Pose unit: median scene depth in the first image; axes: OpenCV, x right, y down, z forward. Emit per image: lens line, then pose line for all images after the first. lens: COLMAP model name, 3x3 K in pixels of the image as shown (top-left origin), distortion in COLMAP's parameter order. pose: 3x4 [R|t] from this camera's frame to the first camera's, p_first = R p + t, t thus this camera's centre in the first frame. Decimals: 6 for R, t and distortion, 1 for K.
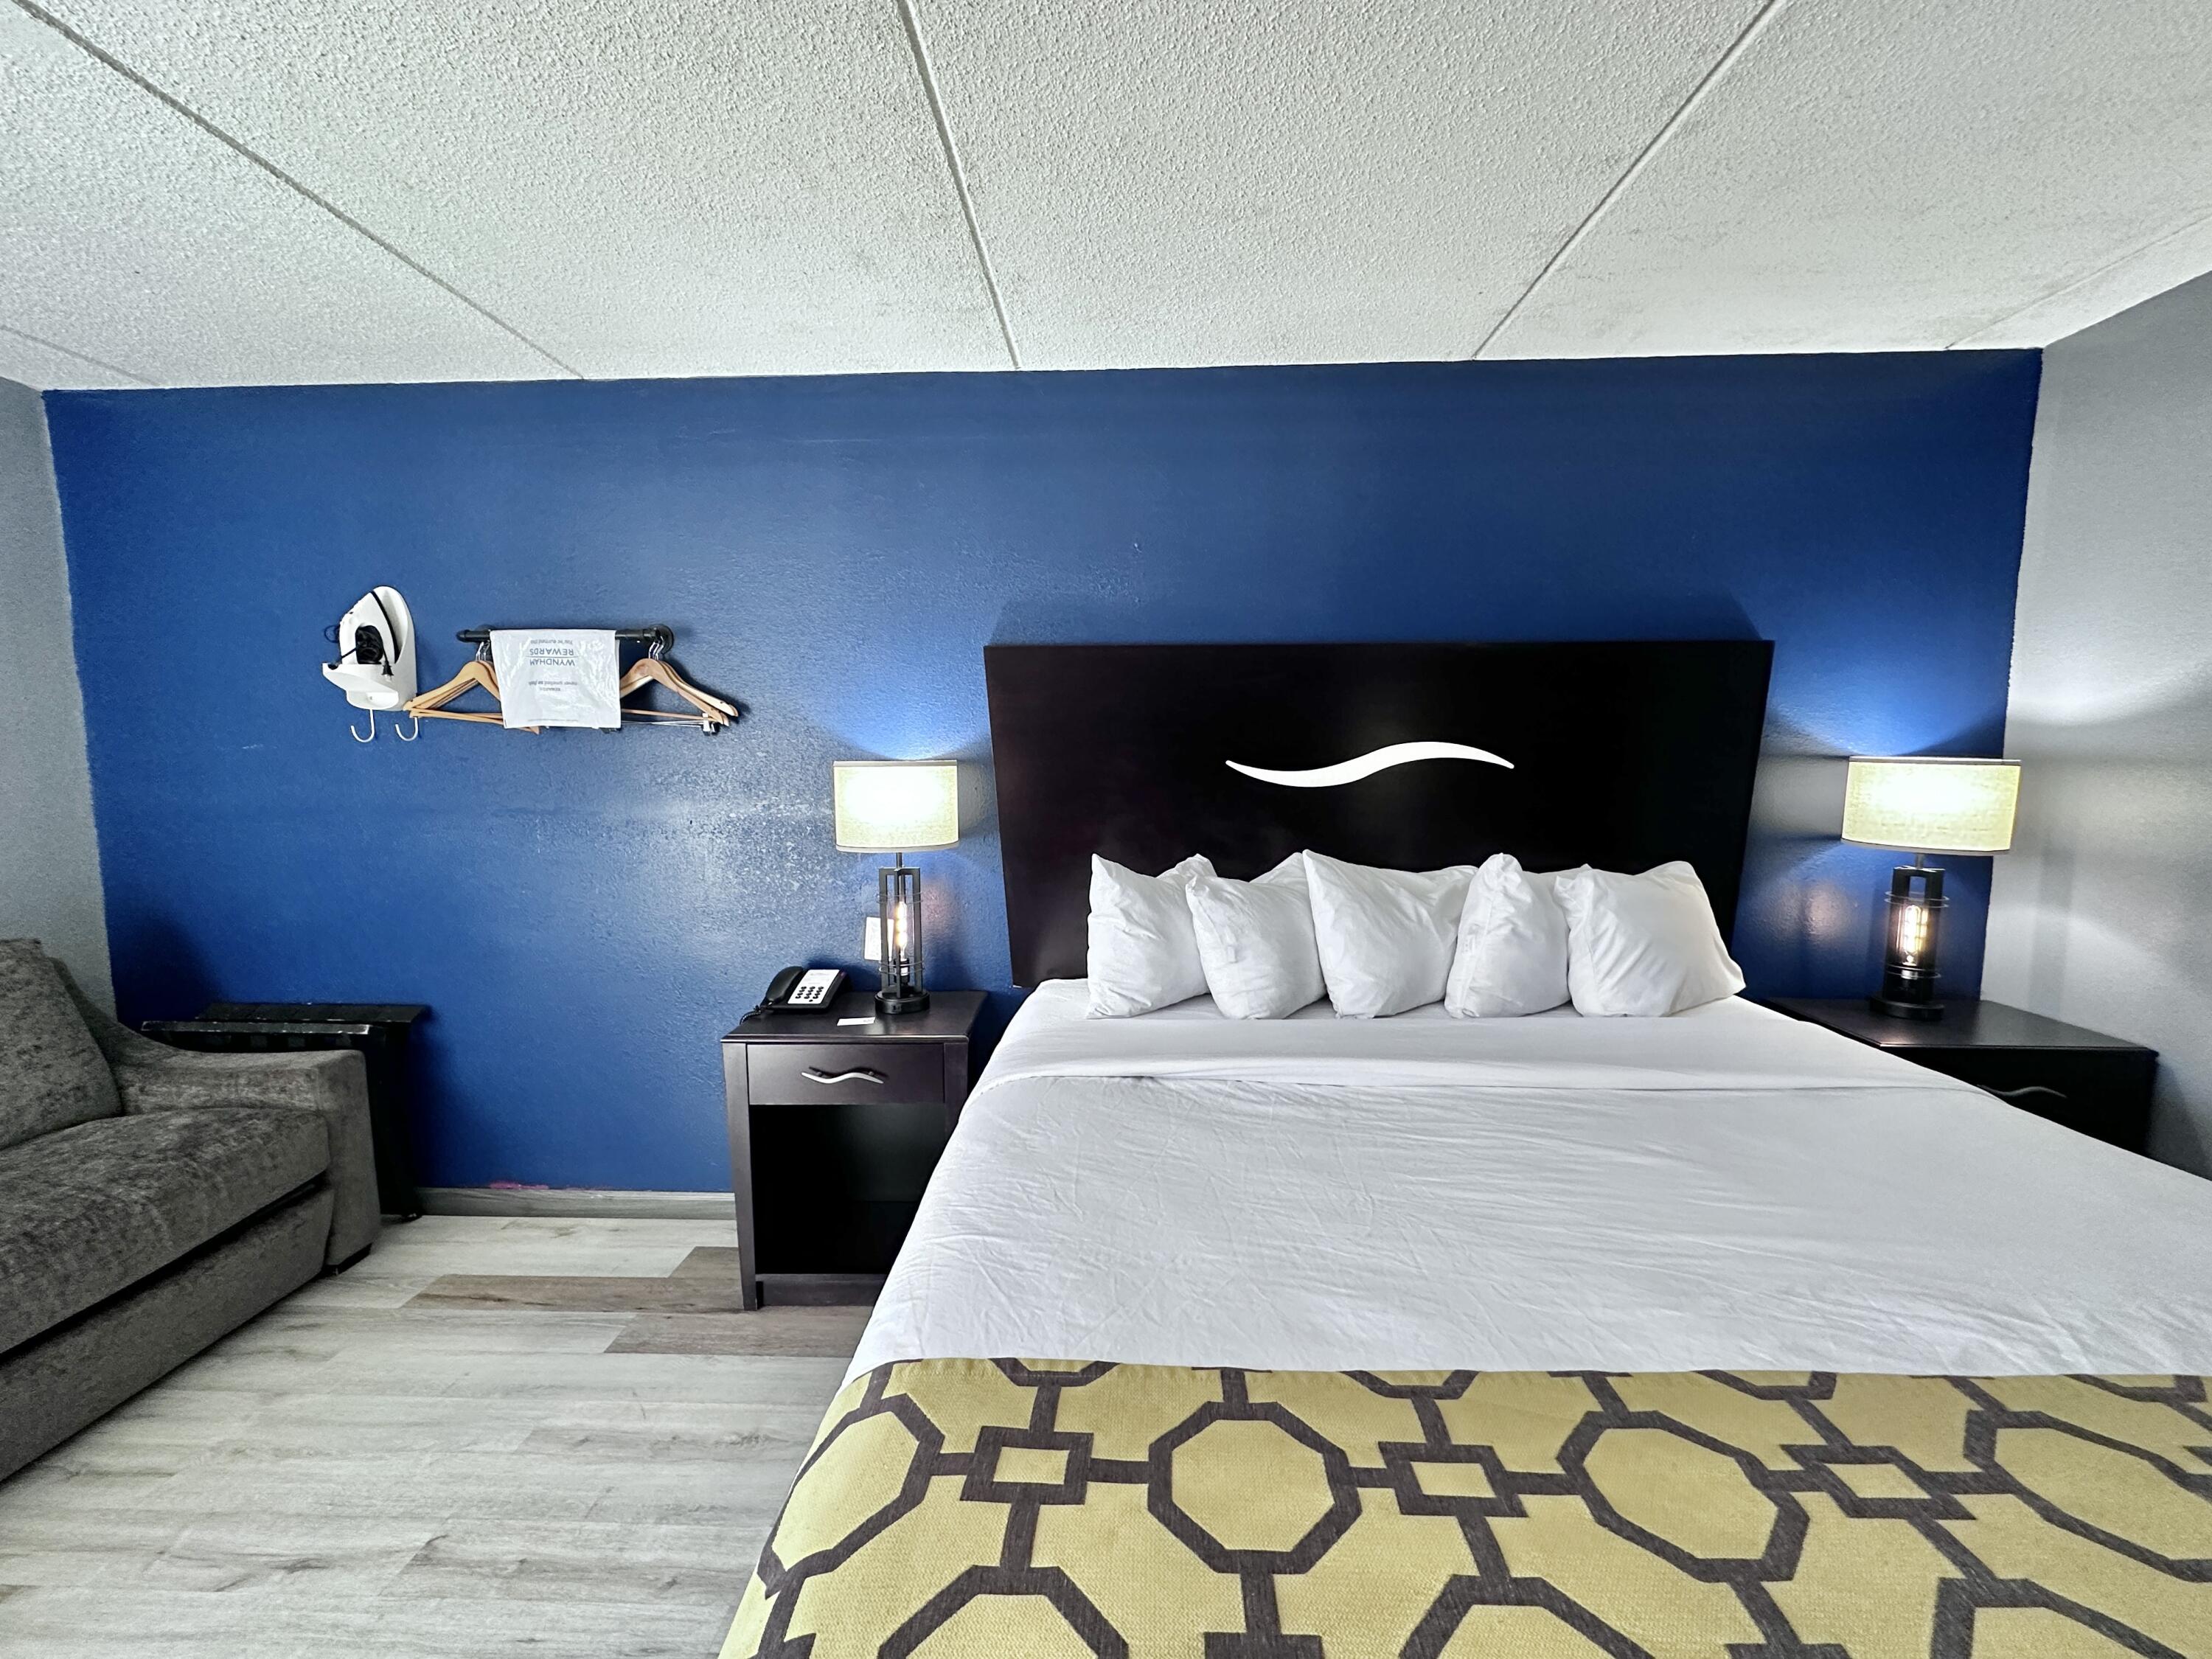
lens RADIAL K [[877.7, 0, 1107.2], [0, 877.7, 830.5], [0, 0, 1]] dist [-0.001240, -0.000046]
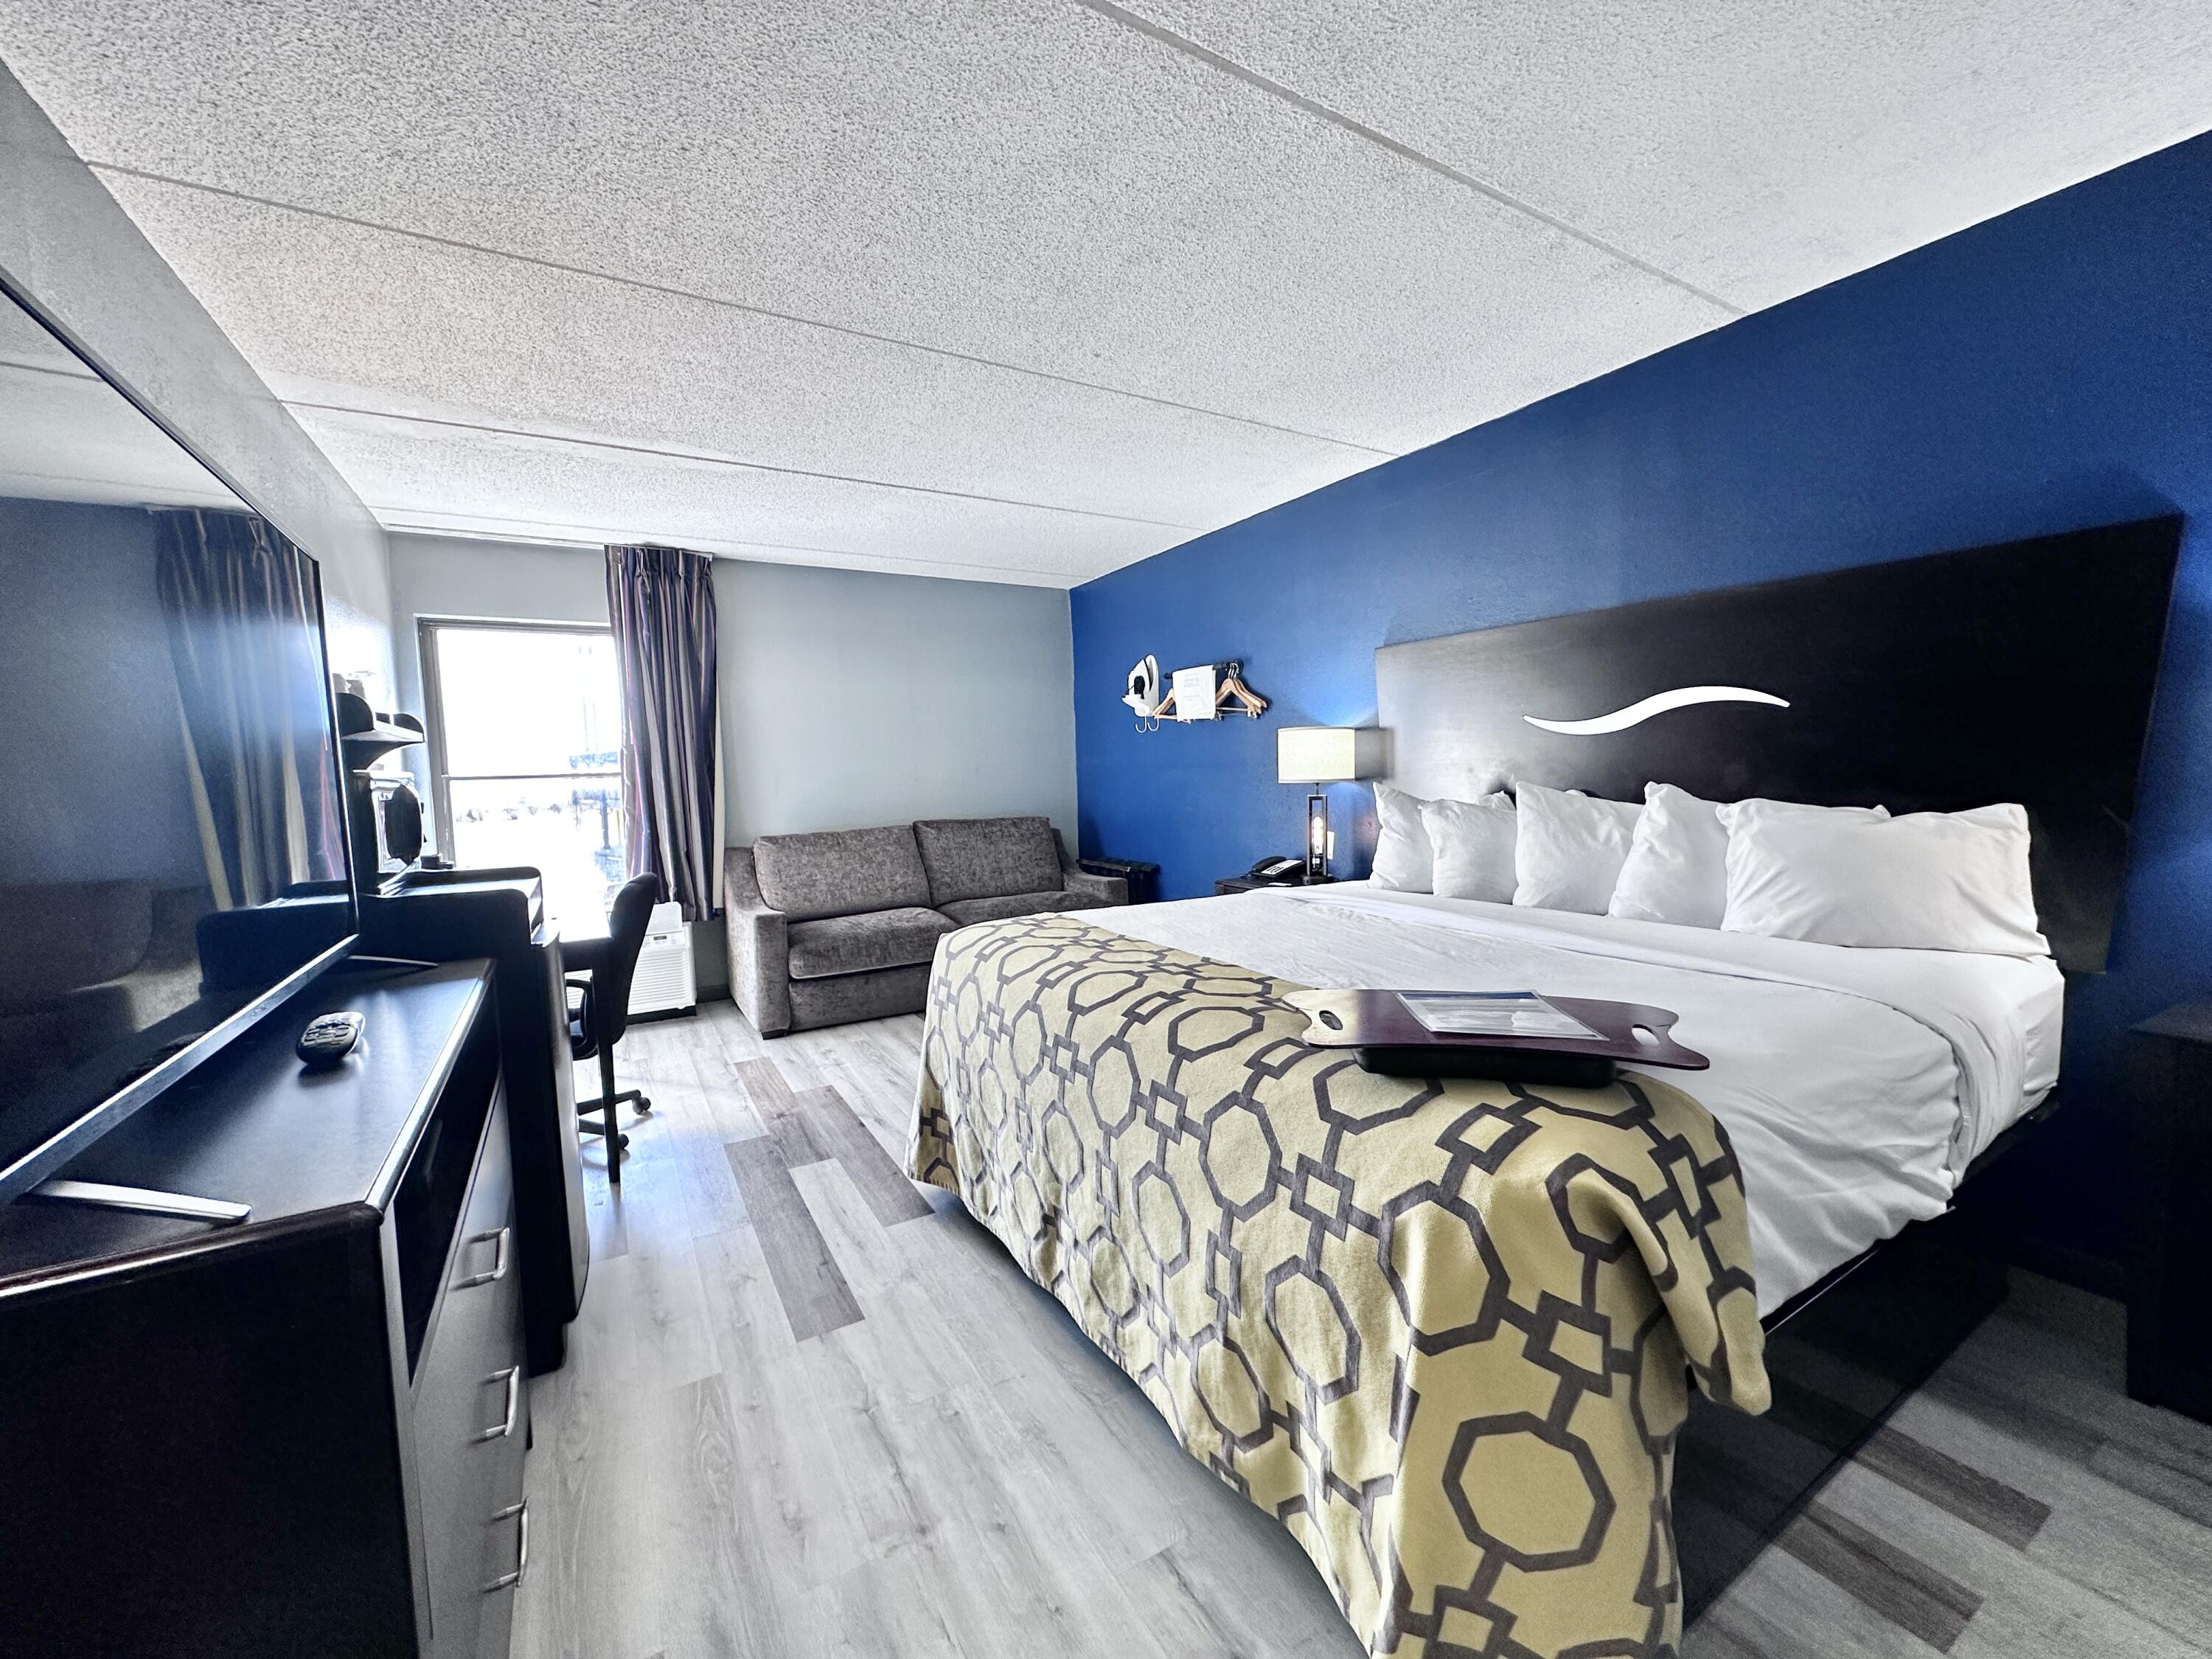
lens RADIAL K [[877.7, 0, 1107.2], [0, 877.7, 830.5], [0, 0, 1]] dist [-0.001240, -0.000046]
pose [[0.521420, 0.052051, -0.851711, 0.921044], [-0.100669, 0.994920, -0.000827, 0.143842], [0.847341, 0.086173, 0.524011, -0.130013]]
